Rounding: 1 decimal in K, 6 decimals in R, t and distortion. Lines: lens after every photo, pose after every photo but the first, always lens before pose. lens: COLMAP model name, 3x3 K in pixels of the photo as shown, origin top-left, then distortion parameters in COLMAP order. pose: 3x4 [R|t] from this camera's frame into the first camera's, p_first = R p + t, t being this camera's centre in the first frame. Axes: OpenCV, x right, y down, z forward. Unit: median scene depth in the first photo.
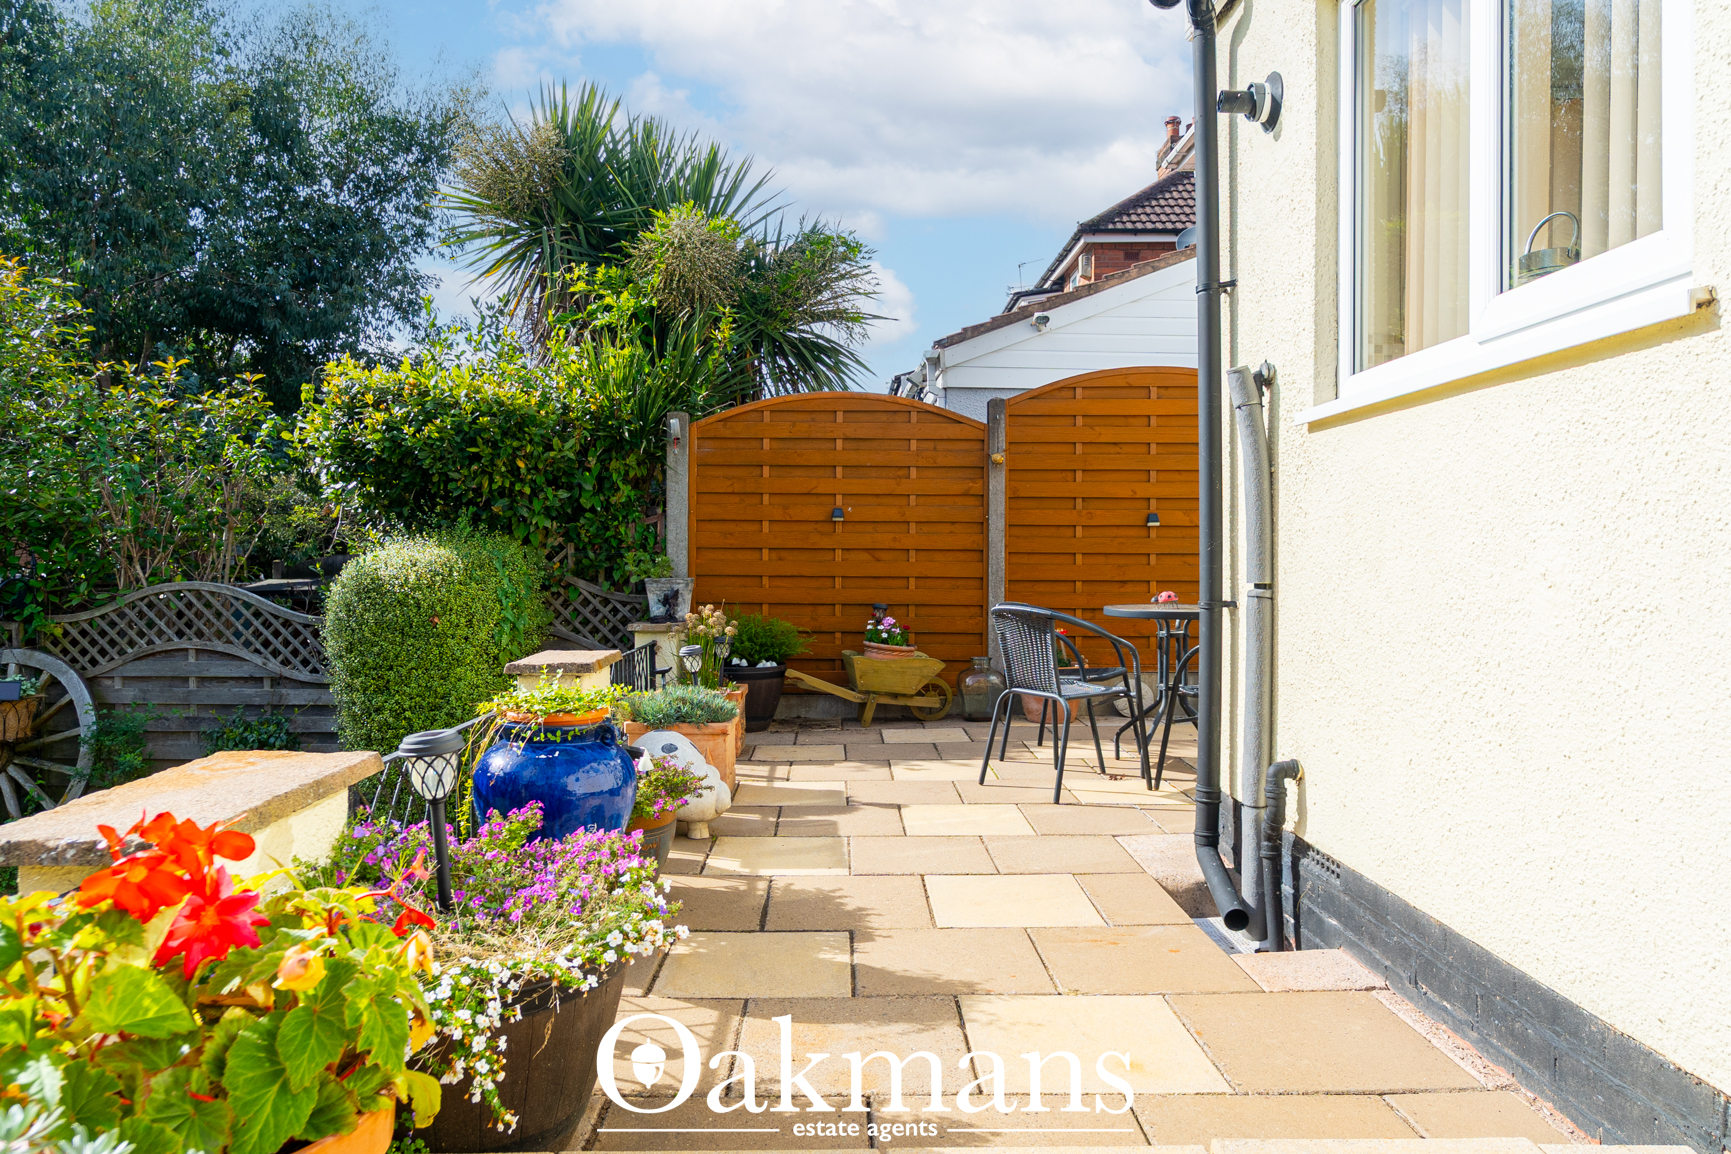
lens RADIAL K [[1085.8, 0, 865.5], [0, 1085.8, 577.0], [0, 0, 1]] dist [-0.001038, -0.001376]
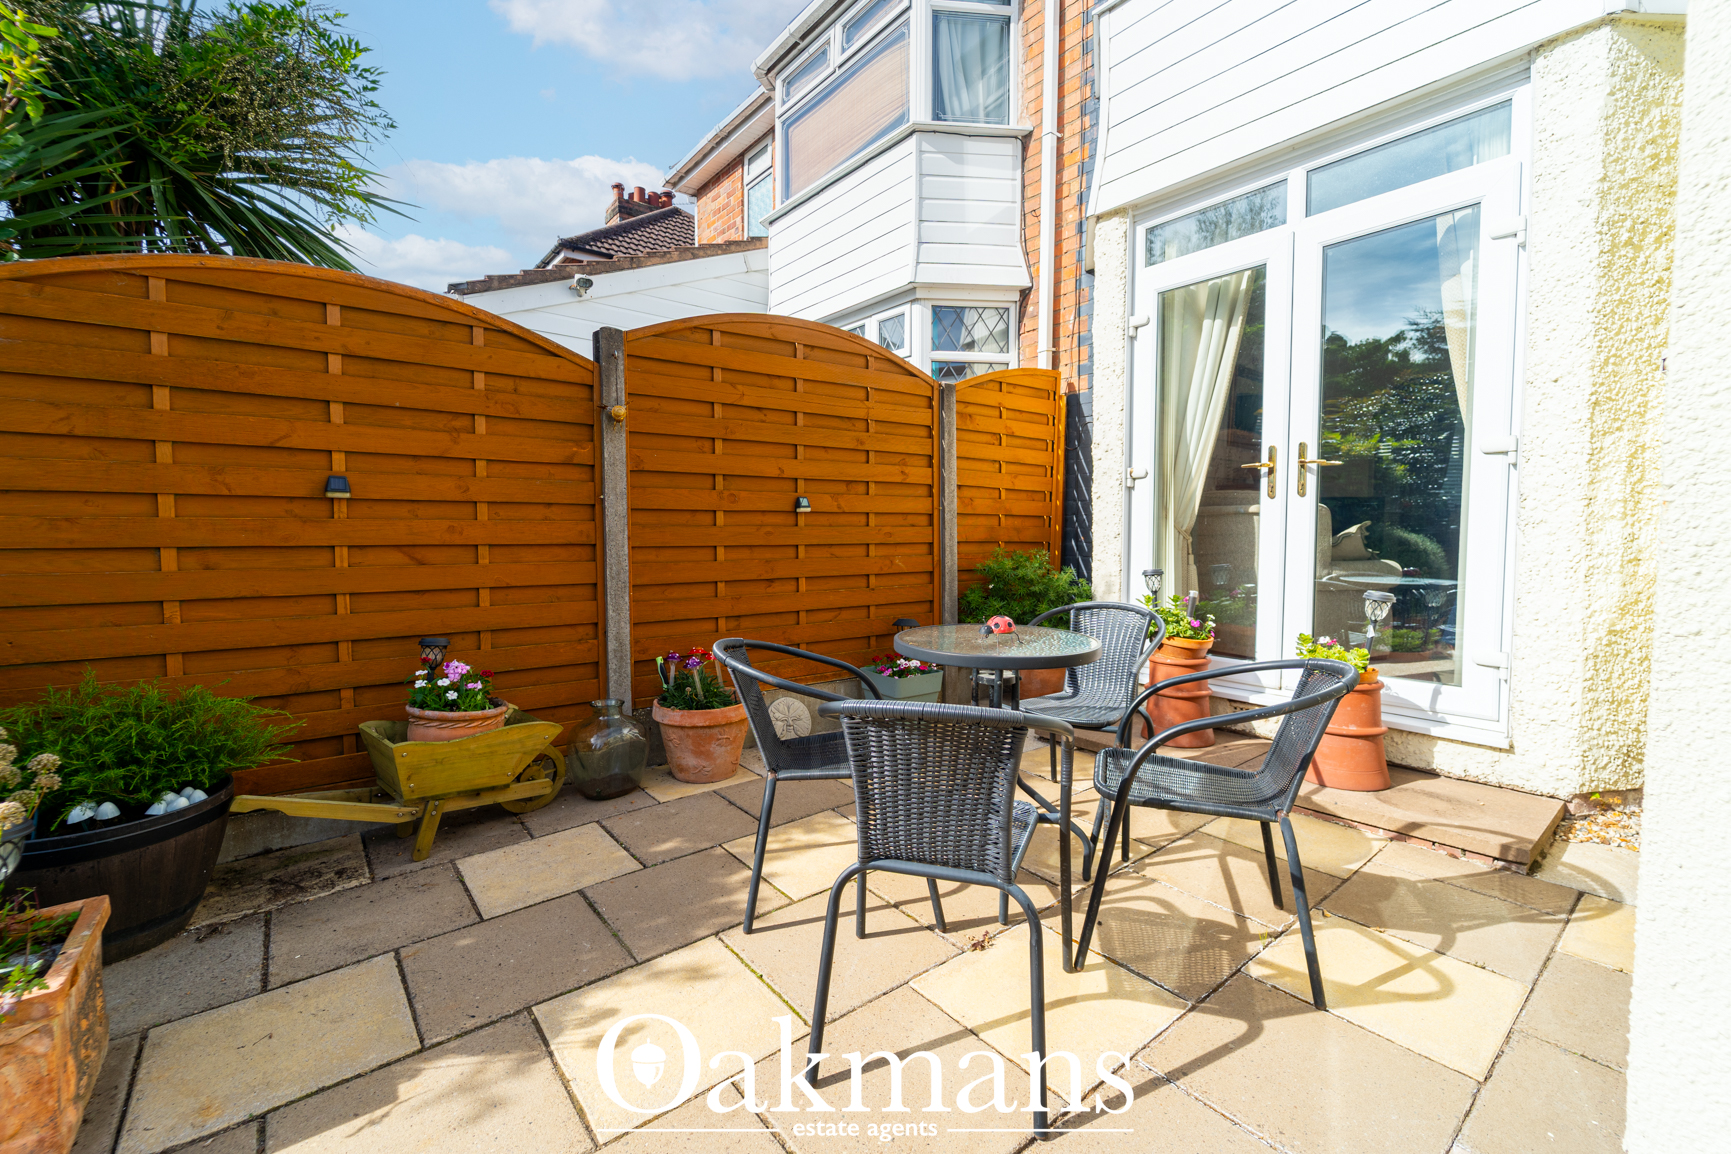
lens RADIAL K [[715.3, 0, 854.4], [0, 715.3, 567.3], [0, 0, 1]] dist [-0.000477, -0.000460]
pose [[0.799114, -0.037002, 0.600040, -0.035574], [0.016972, 0.999095, 0.039007, -0.025101], [-0.600940, -0.020987, 0.799018, 0.531896]]
